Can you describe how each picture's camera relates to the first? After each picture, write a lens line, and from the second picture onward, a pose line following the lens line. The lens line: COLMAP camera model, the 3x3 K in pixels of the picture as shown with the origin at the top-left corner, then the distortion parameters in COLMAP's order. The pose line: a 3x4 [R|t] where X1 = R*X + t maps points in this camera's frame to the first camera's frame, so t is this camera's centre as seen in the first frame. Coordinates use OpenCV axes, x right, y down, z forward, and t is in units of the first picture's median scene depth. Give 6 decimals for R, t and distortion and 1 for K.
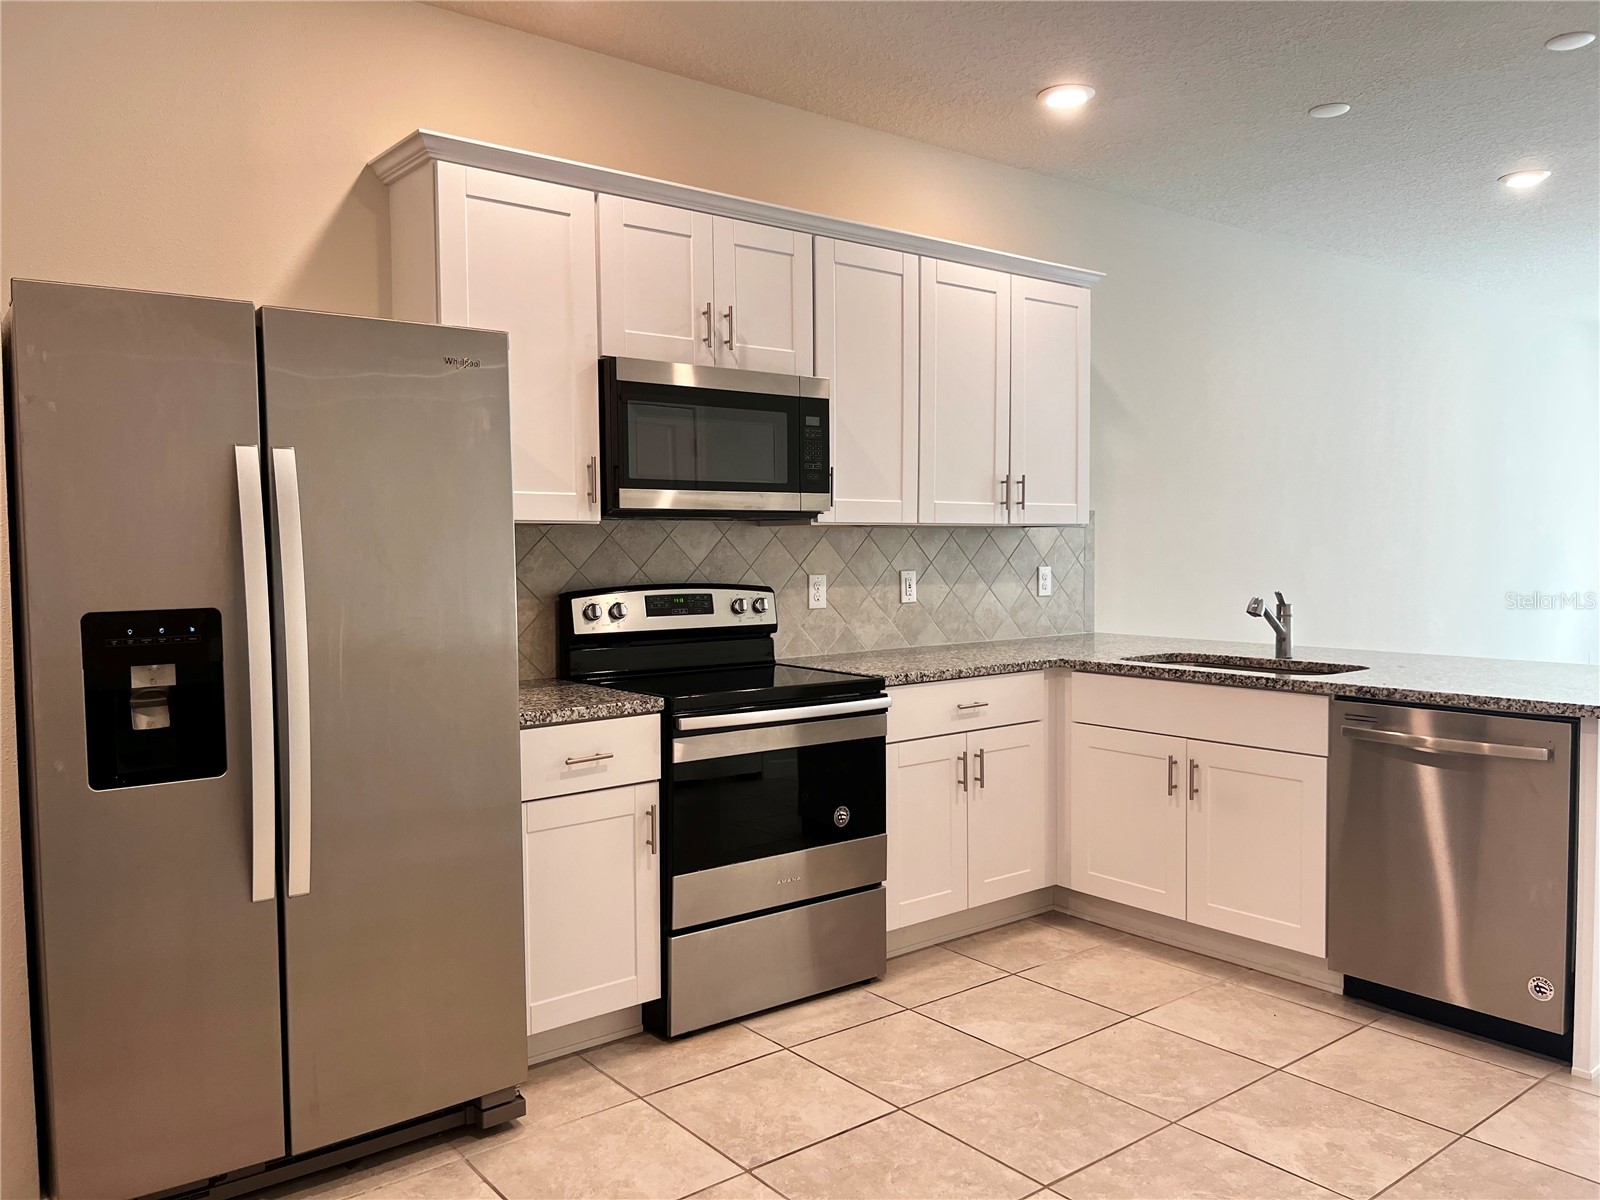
lens RADIAL K [[1225.4, 0, 824.5], [0, 1225.4, 602.2], [0, 0, 1]] dist [0.056140, -0.052665]
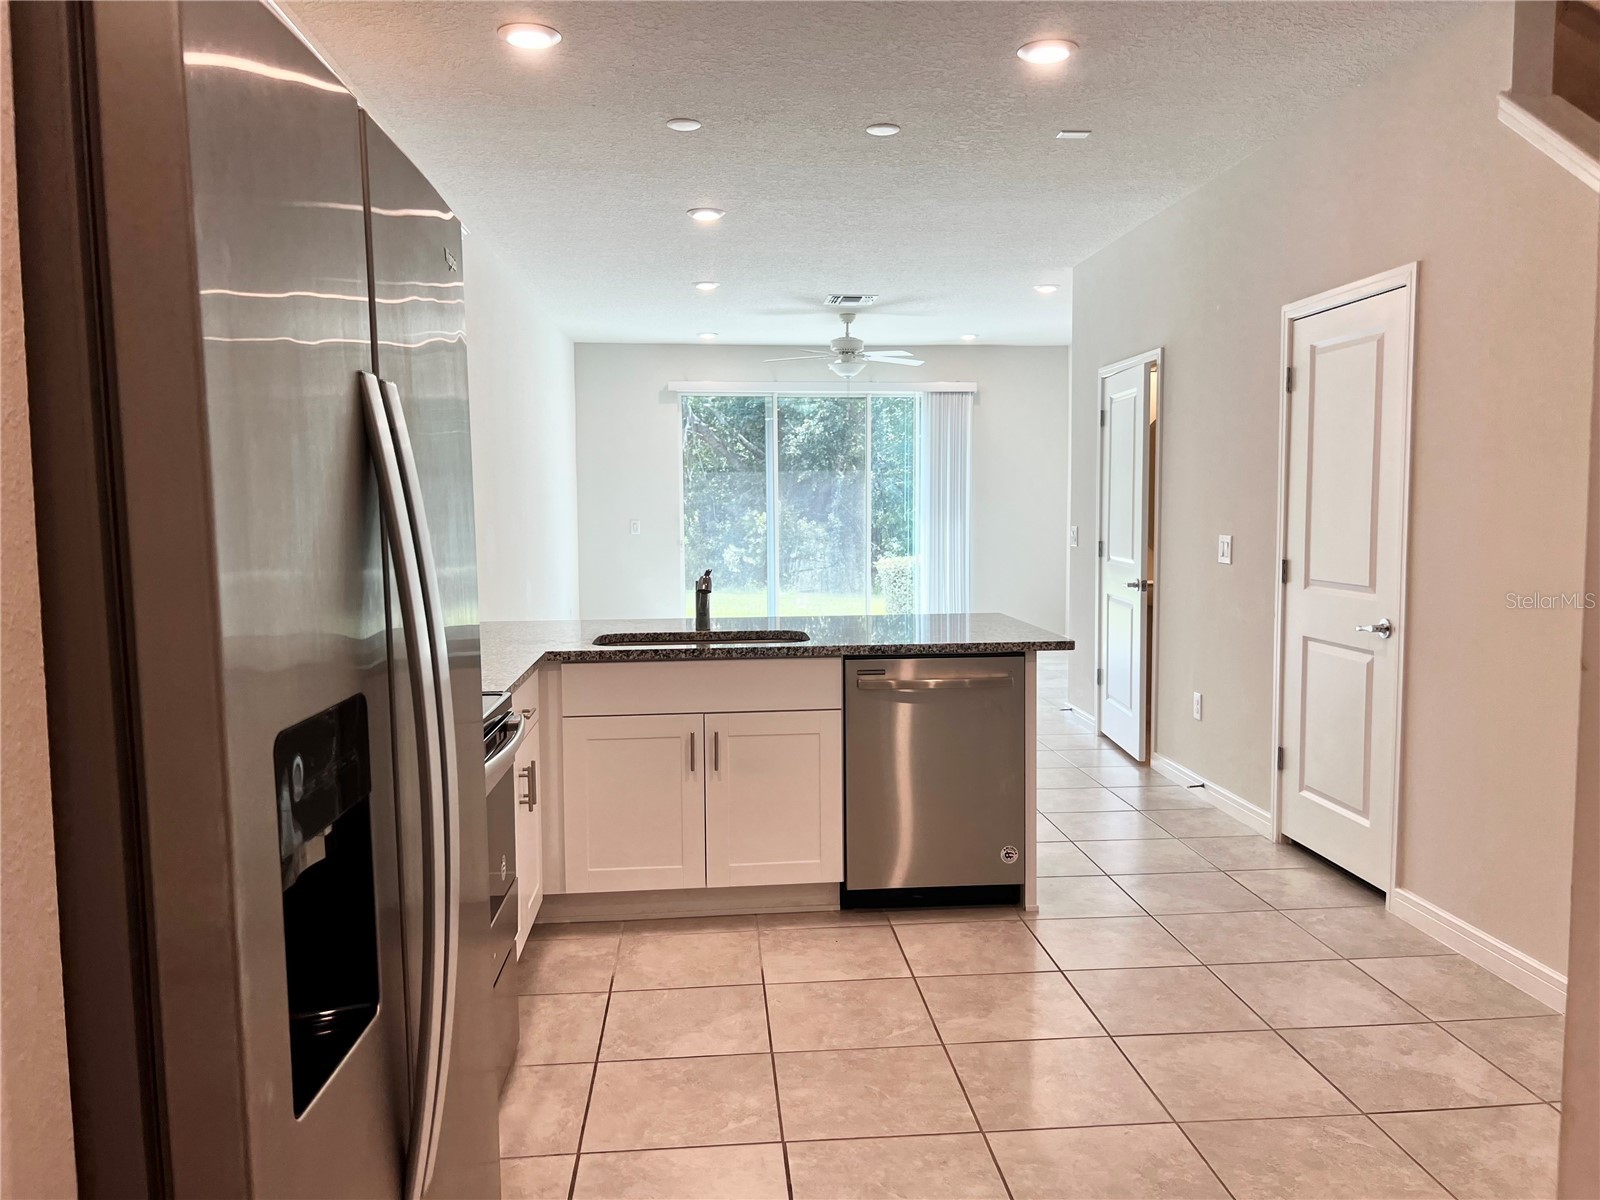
lens RADIAL K [[1225.4, 0, 824.5], [0, 1225.4, 602.2], [0, 0, 1]] dist [0.056140, -0.052665]
pose [[0.555179, -0.068092, 0.828939, -0.549696], [0.044015, 0.997652, 0.052472, -0.036479], [-0.830565, 0.007354, 0.556873, 0.371835]]
